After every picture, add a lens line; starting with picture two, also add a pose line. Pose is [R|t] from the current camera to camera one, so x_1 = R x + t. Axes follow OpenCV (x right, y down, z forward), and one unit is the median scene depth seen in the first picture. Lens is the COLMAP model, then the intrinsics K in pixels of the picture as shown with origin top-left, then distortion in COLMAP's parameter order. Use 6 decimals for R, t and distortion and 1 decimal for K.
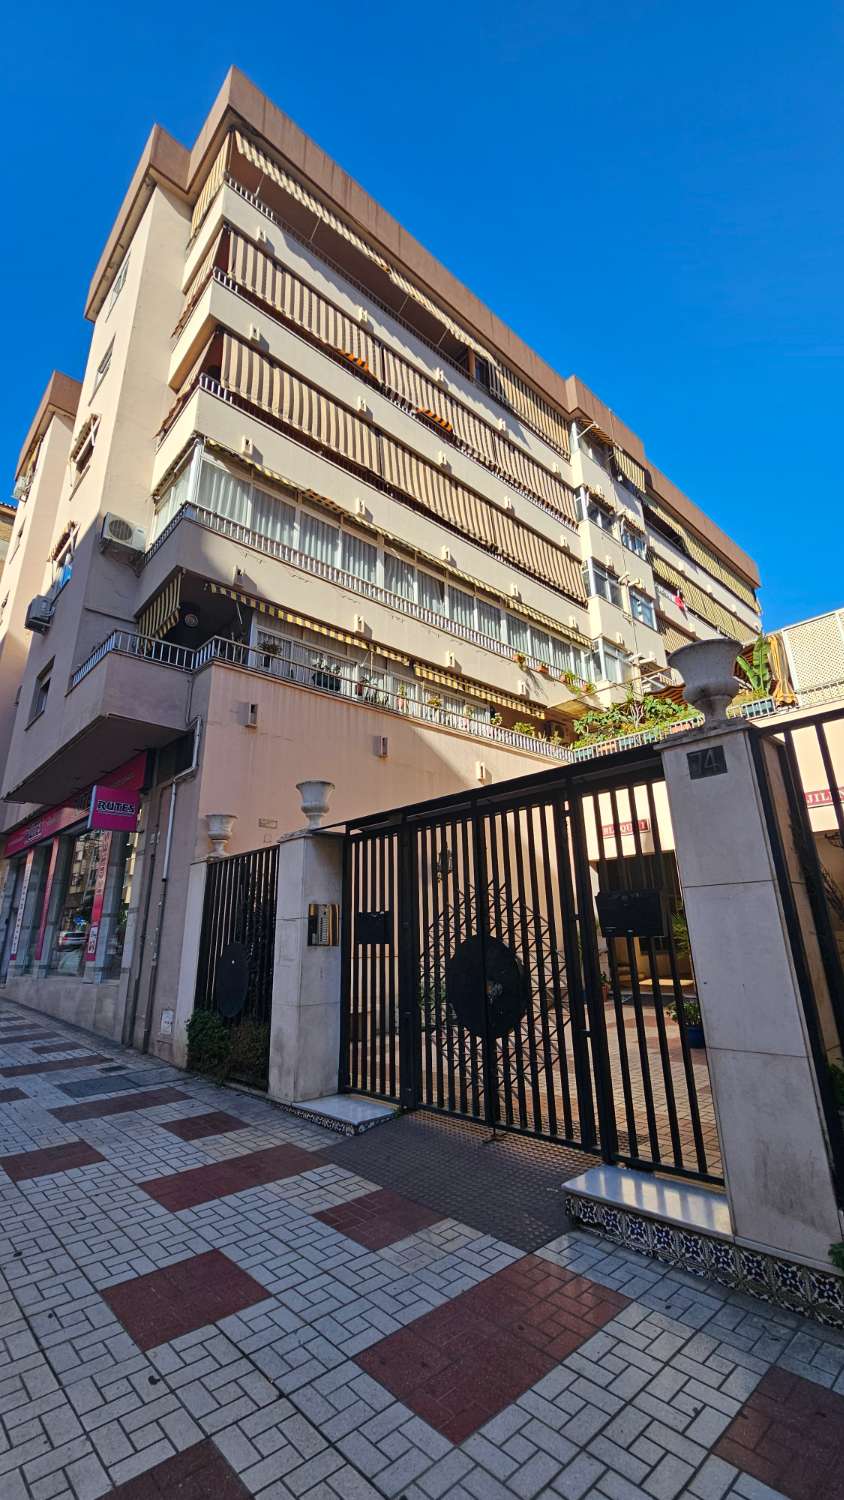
lens RADIAL K [[607.6, 0, 422.0], [0, 607.6, 750.0], [0, 0, 1]] dist [-0.006491, -0.000495]
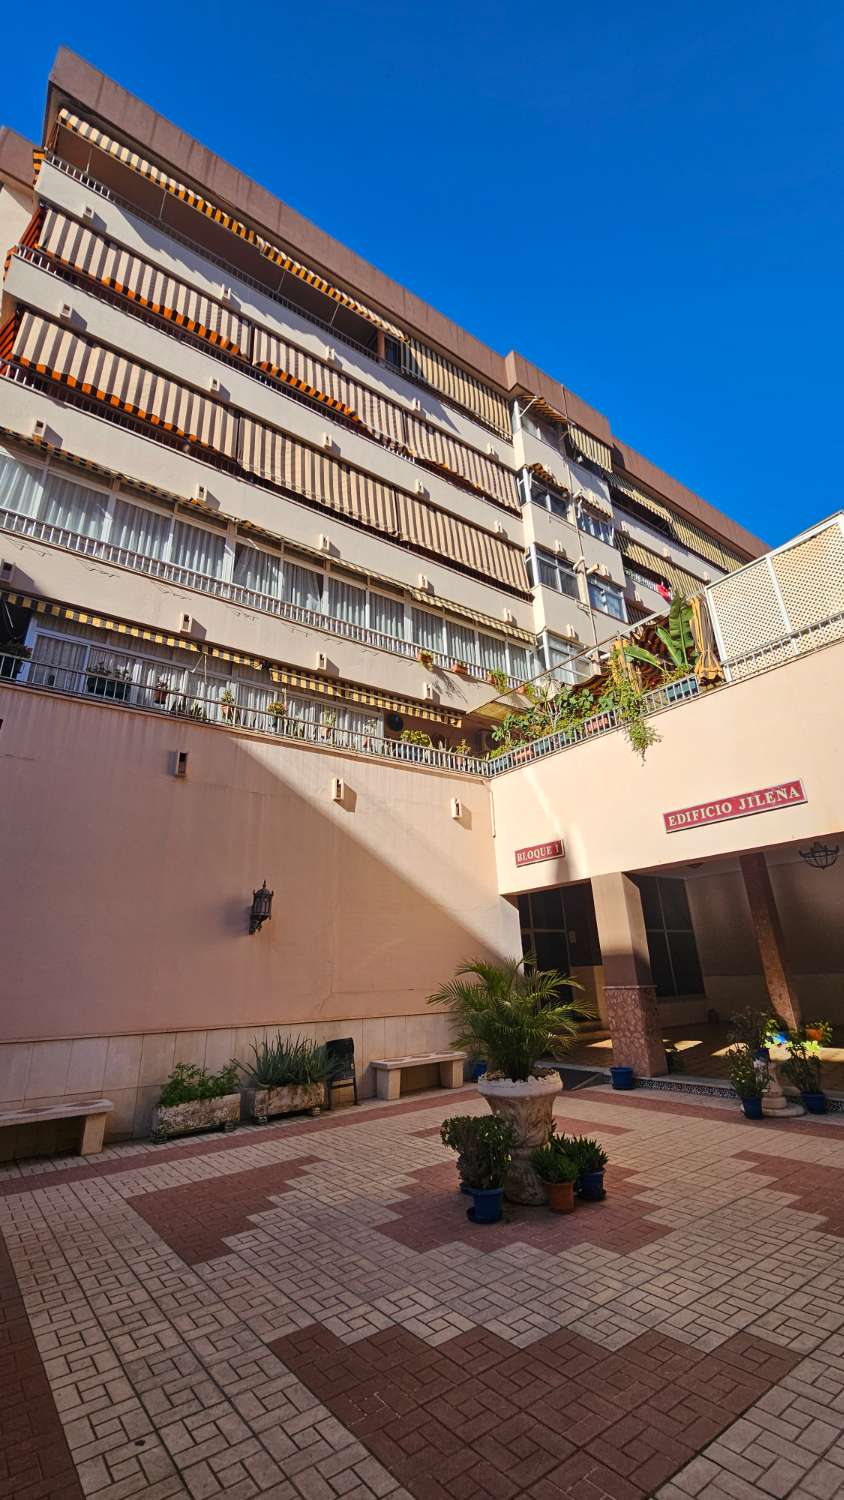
lens RADIAL K [[605.2, 0, 419.6], [0, 605.2, 789.7], [0, 0, 1]] dist [-0.000218, -0.000161]
pose [[0.991263, -0.083470, -0.102132, 0.254368], [0.080201, 0.996139, -0.035715, 0.066820], [0.104719, 0.027212, 0.994130, 0.210706]]
